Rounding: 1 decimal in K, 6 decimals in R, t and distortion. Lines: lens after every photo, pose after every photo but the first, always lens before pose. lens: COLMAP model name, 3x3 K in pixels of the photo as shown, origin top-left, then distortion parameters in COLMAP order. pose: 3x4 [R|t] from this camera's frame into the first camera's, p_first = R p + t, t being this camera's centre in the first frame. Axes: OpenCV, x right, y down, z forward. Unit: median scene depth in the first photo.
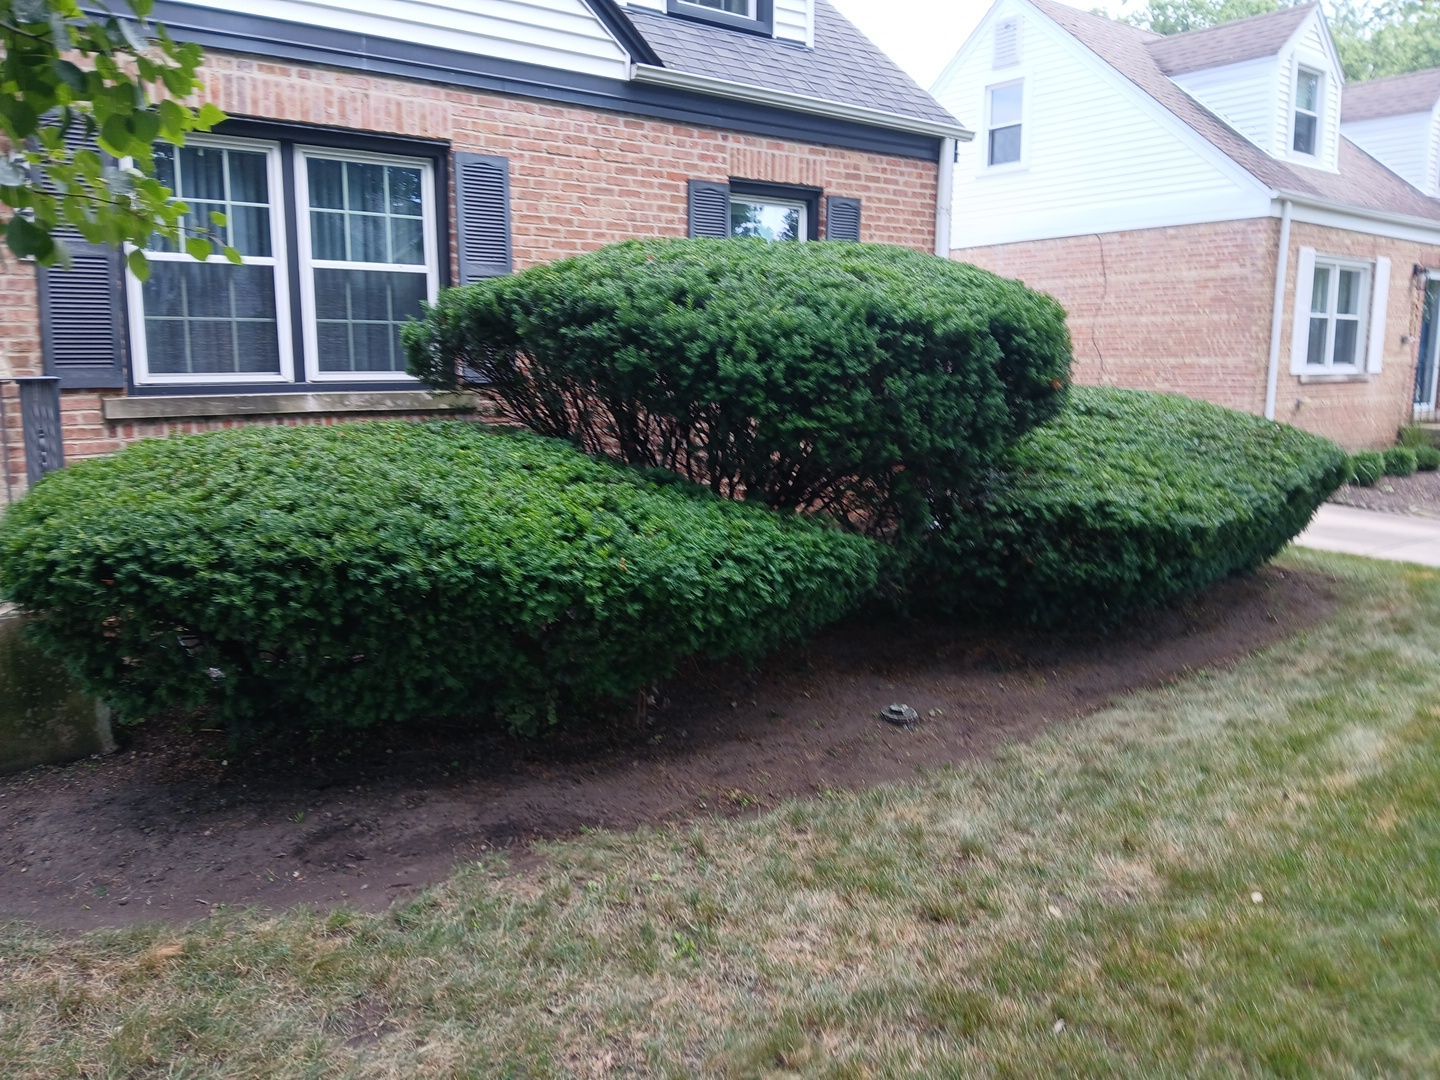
lens RADIAL K [[1109.3, 0, 720.0], [0, 1109.3, 540.0], [0, 0, 1]] dist [0.080639, -0.159856]
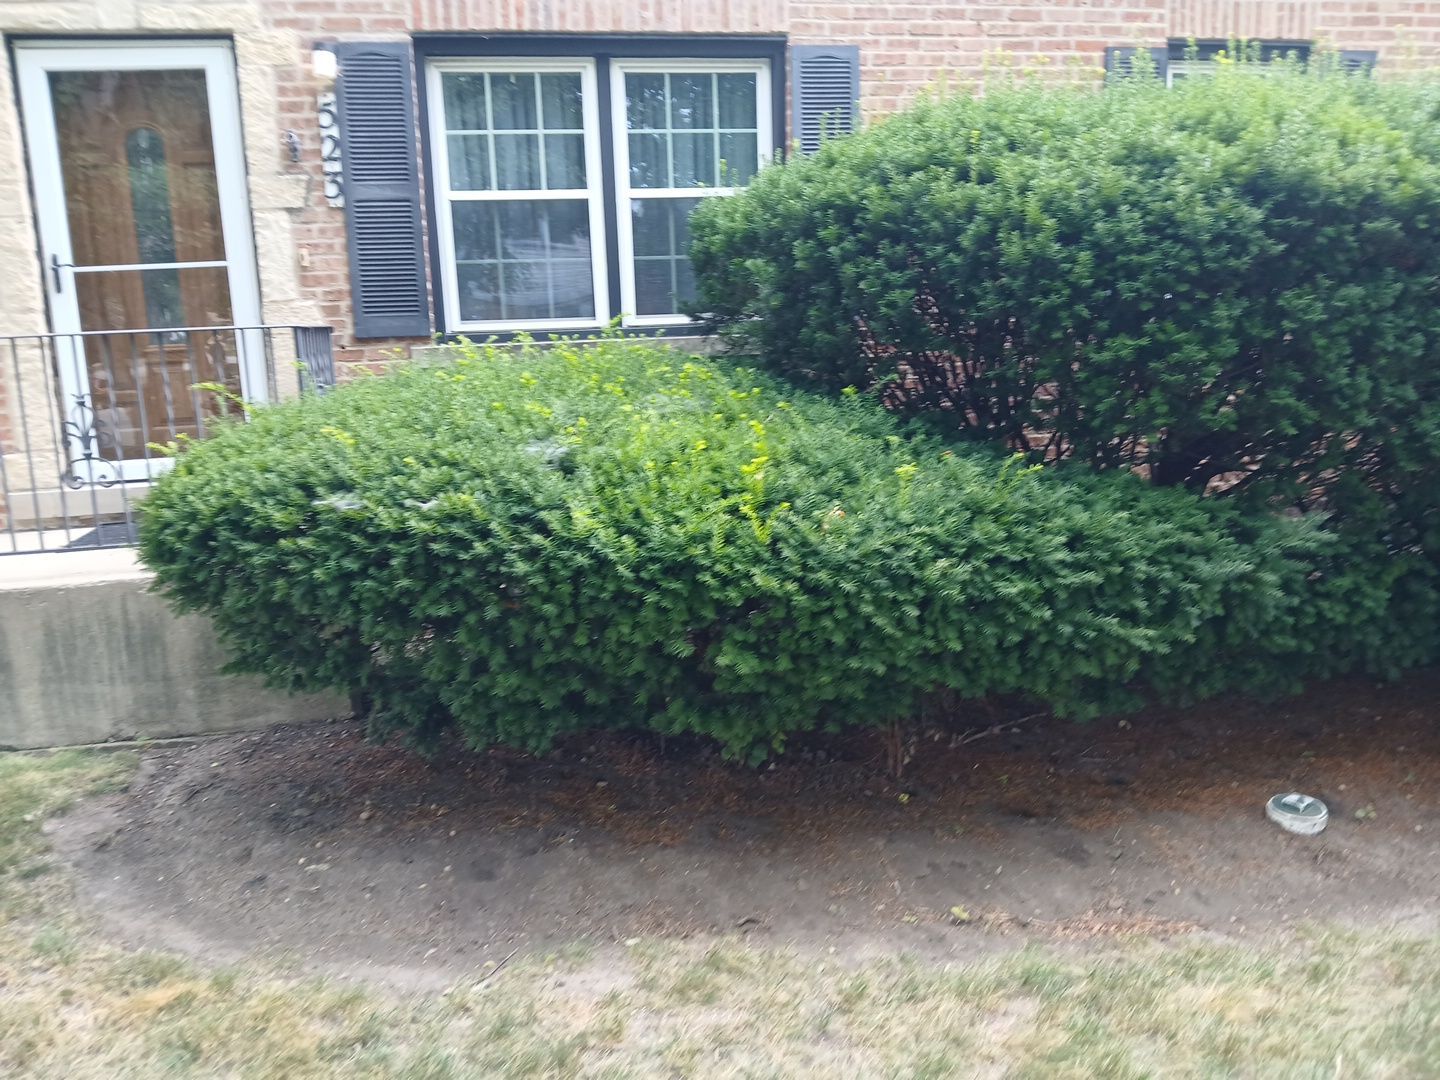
lens RADIAL K [[1109.3, 0, 720.0], [0, 1109.3, 540.0], [0, 0, 1]] dist [0.080639, -0.159856]
pose [[0.893207, 0.058292, -0.445851, 0.111106], [-0.038110, 0.997808, 0.054108, -0.018478], [0.448028, -0.031338, 0.893470, 0.205612]]
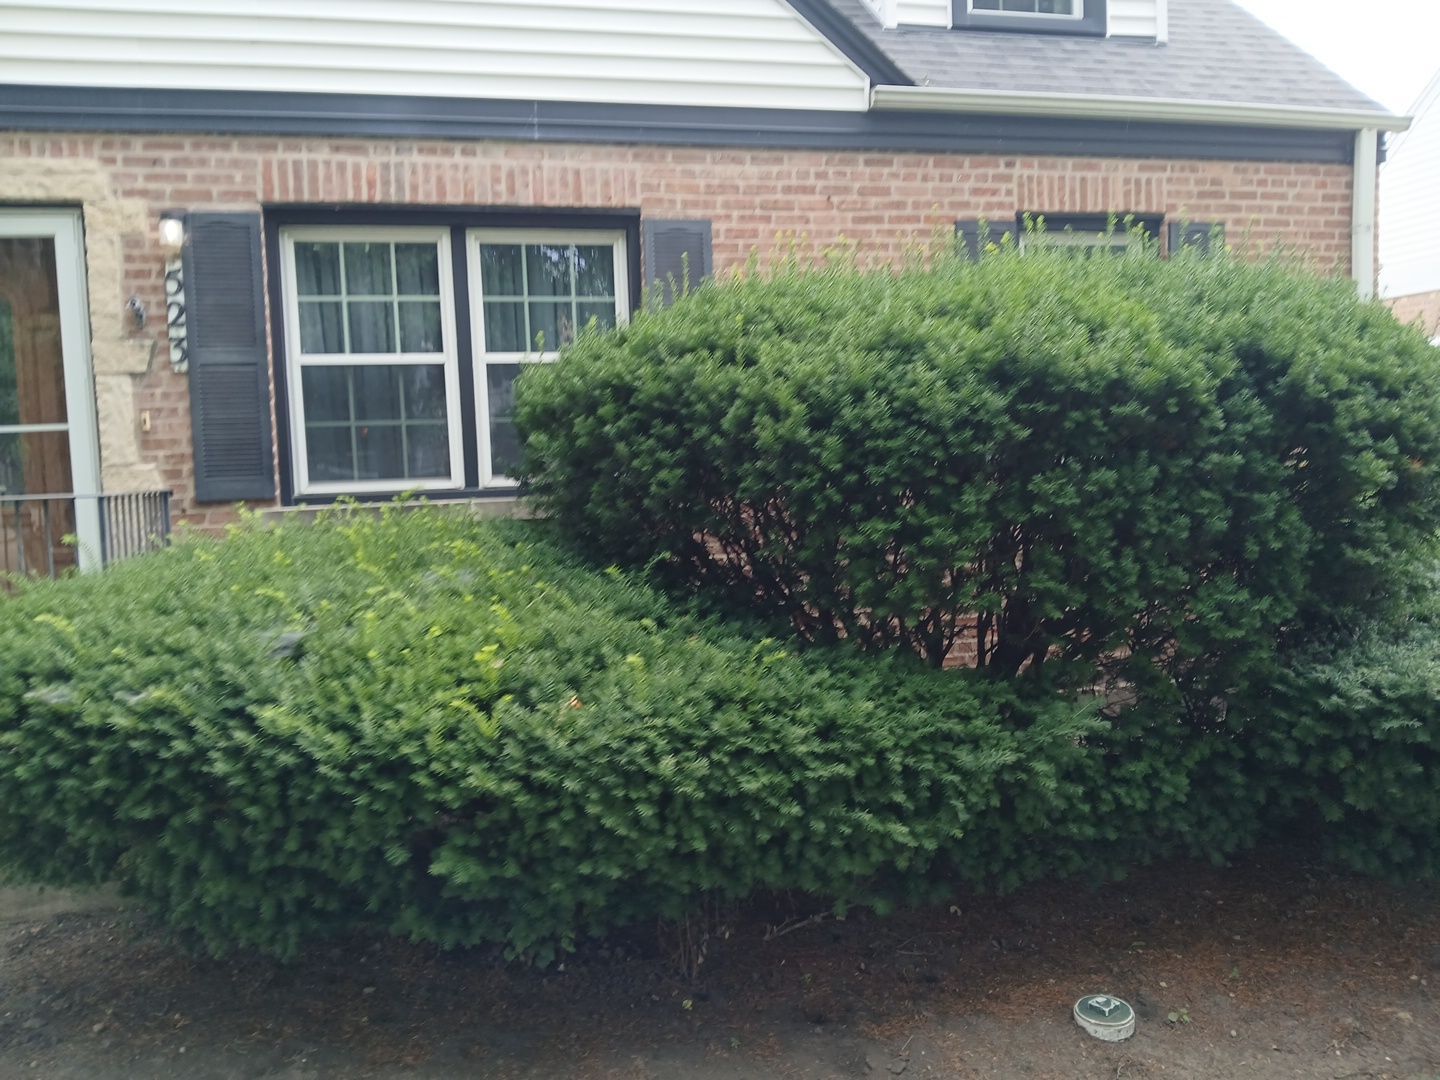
lens RADIAL K [[1121.8, 0, 683.0], [0, 1121.8, 553.2], [0, 0, 1]] dist [0.091024, -0.171044]
pose [[0.902425, 0.005435, -0.430812, 0.164111], [-0.036398, 0.997308, -0.063662, -0.034701], [0.429306, 0.073131, 0.900193, 0.242091]]
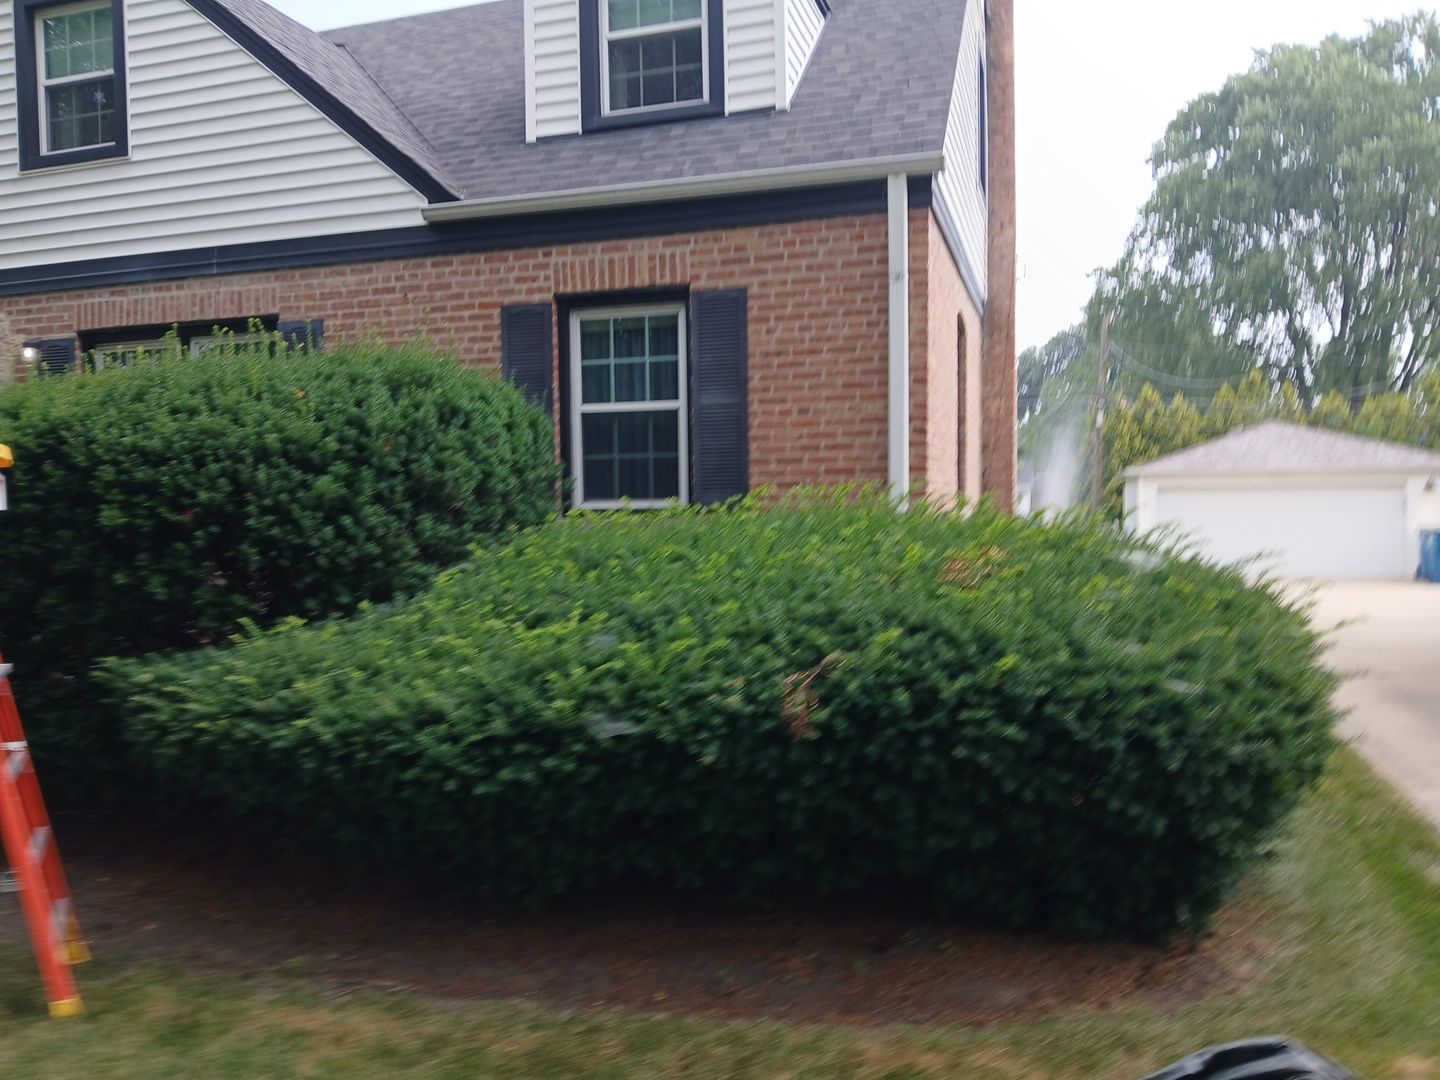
lens RADIAL K [[1109.3, 0, 712.2], [0, 1109.3, 571.3], [0, 0, 1]] dist [0.080078, -0.147788]
pose [[0.552827, 0.044957, -0.832082, 0.991128], [-0.123147, 0.991987, -0.028221, -0.107033], [0.824146, 0.118070, 0.553934, 0.737499]]
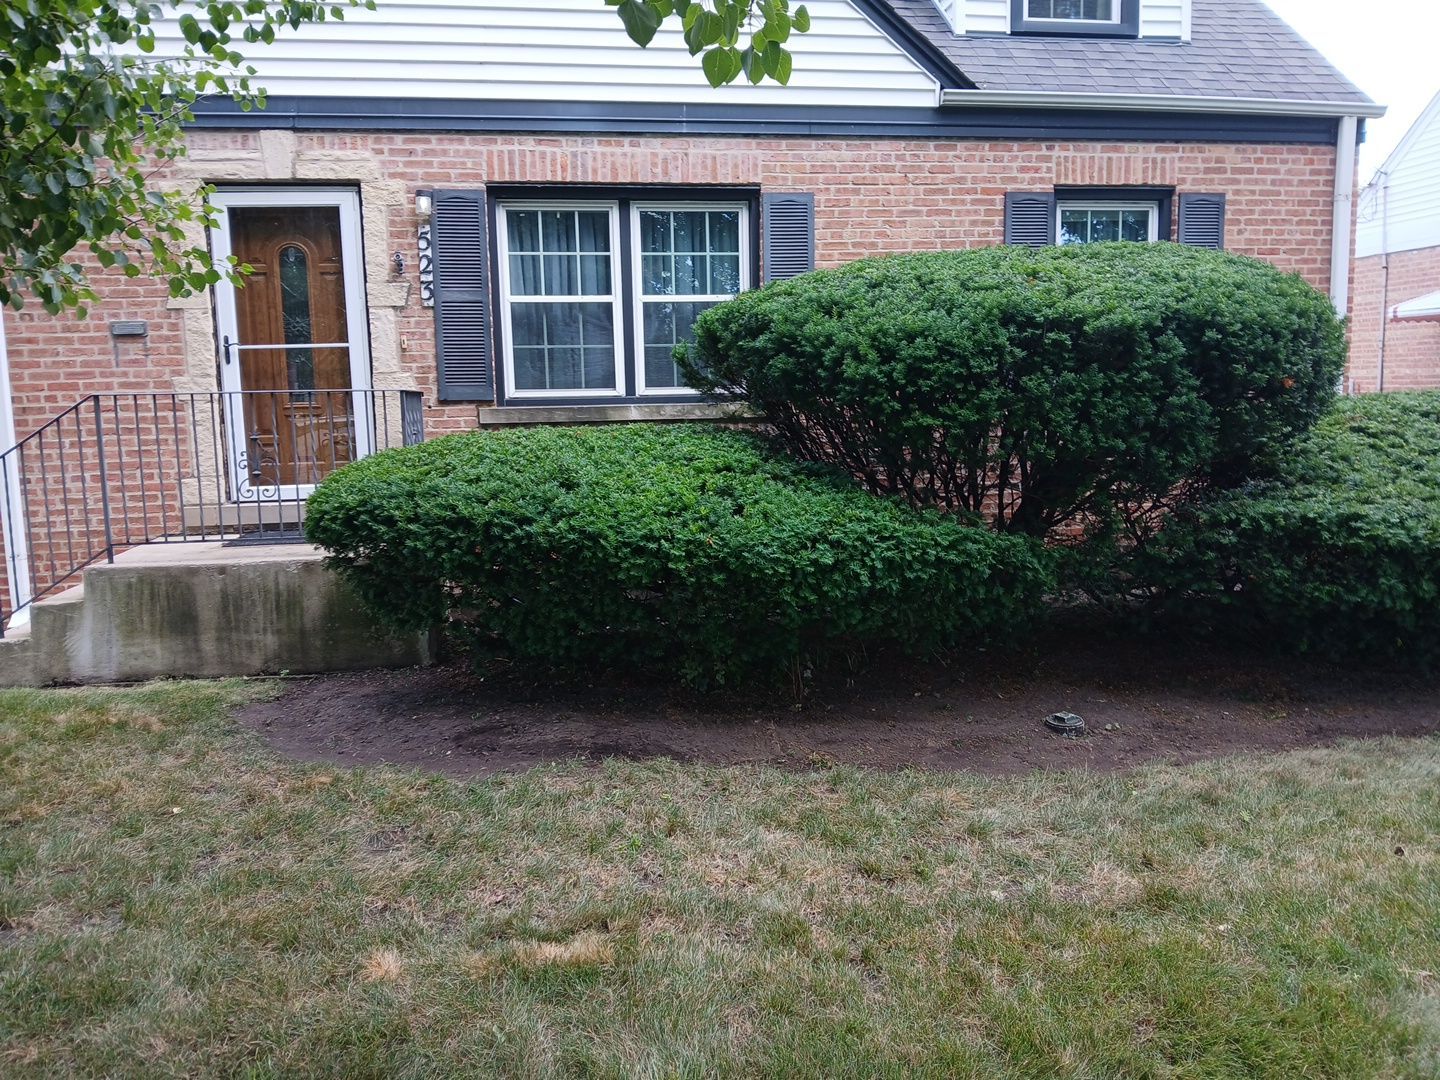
lens RADIAL K [[1109.3, 0, 720.0], [0, 1109.3, 540.0], [0, 0, 1]] dist [0.080639, -0.159856]
pose [[0.872029, 0.049521, -0.486943, 0.292823], [-0.060847, 0.998119, -0.007460, 0.018742], [0.485658, 0.036135, 0.873402, -0.006814]]
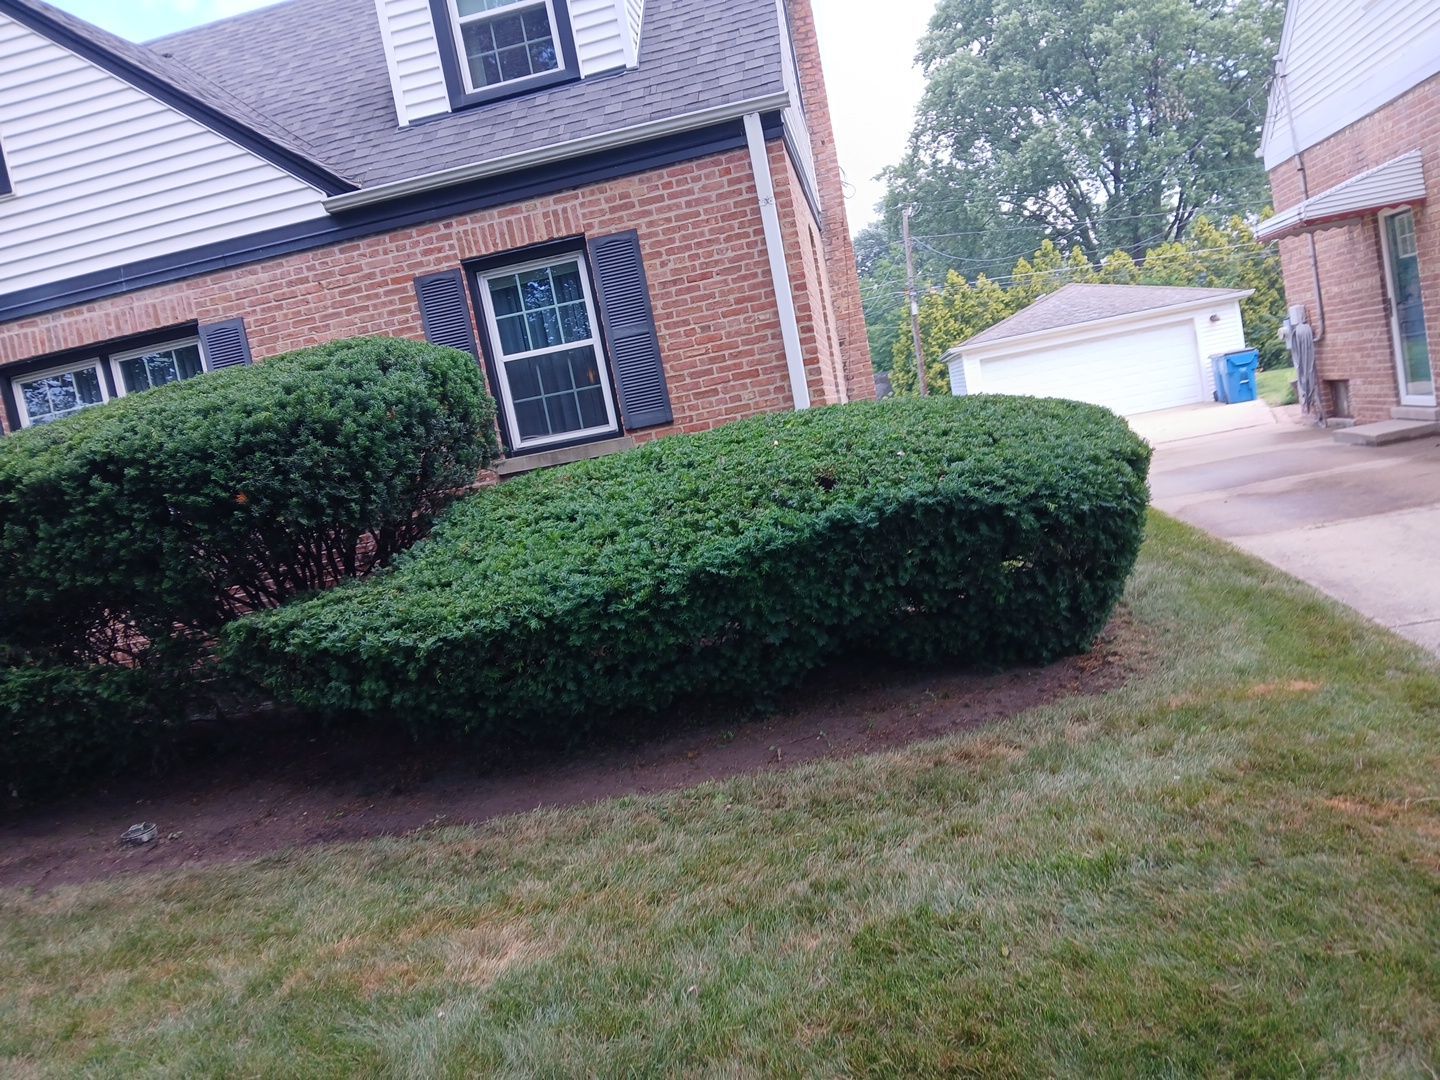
lens RADIAL K [[1107.1, 0, 720.0], [0, 1107.1, 540.0], [0, 0, 1]] dist [0.042361, -0.087923]
pose [[0.660388, -0.043655, -0.749655, 1.055395], [0.061370, 0.998107, -0.004061, -0.065500], [0.748413, -0.043324, 0.661817, 0.587865]]
